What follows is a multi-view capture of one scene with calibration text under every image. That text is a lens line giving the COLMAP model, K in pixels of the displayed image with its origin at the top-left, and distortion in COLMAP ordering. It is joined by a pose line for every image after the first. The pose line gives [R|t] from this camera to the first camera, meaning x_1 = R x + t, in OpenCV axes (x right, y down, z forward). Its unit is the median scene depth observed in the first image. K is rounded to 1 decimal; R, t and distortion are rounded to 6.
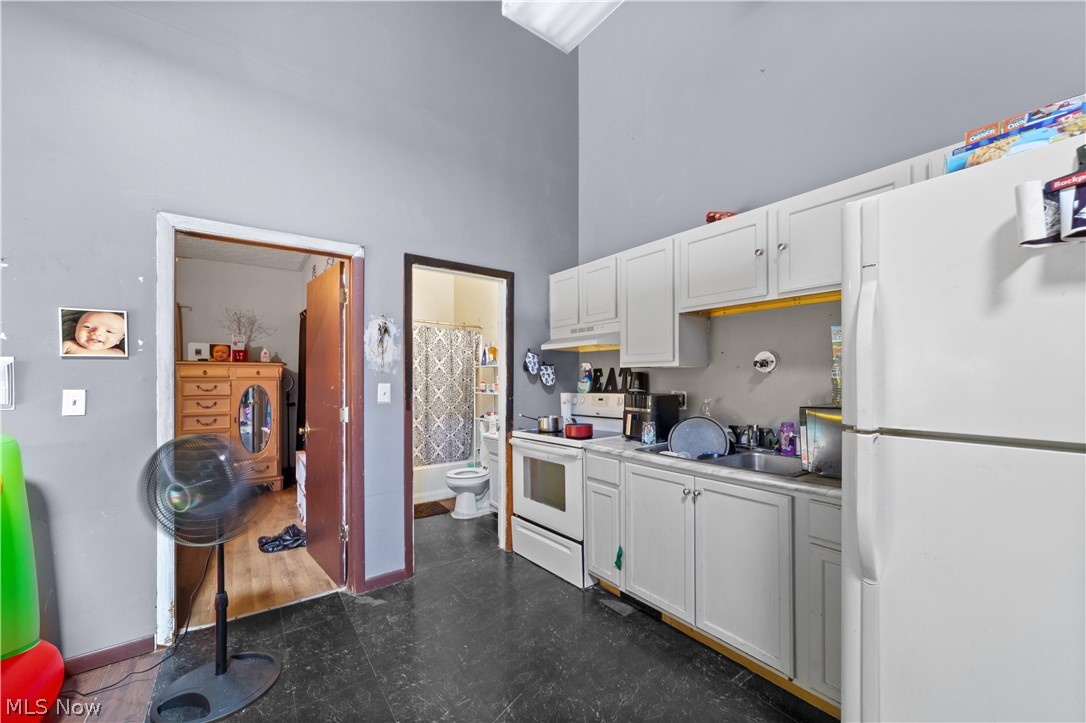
lens RADIAL K [[423.2, 0, 537.6], [0, 423.2, 377.8], [0, 0, 1]] dist [-0.001671, 0.001111]
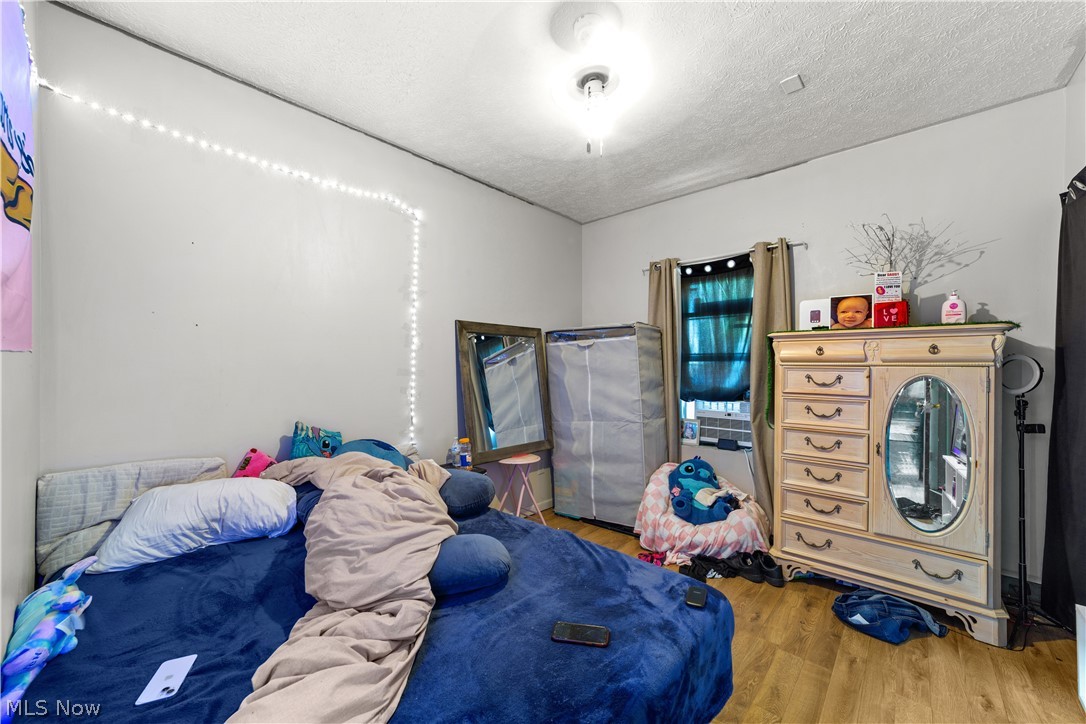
lens RADIAL K [[423.2, 0, 538.9], [0, 423.2, 362.6], [0, 0, 1]] dist [-0.001671, 0.001111]
pose [[0.223644, 0.008197, -0.974636, -0.324080], [0.004976, 0.999942, 0.009551, -0.004390], [0.974658, -0.006986, 0.223590, 0.501652]]
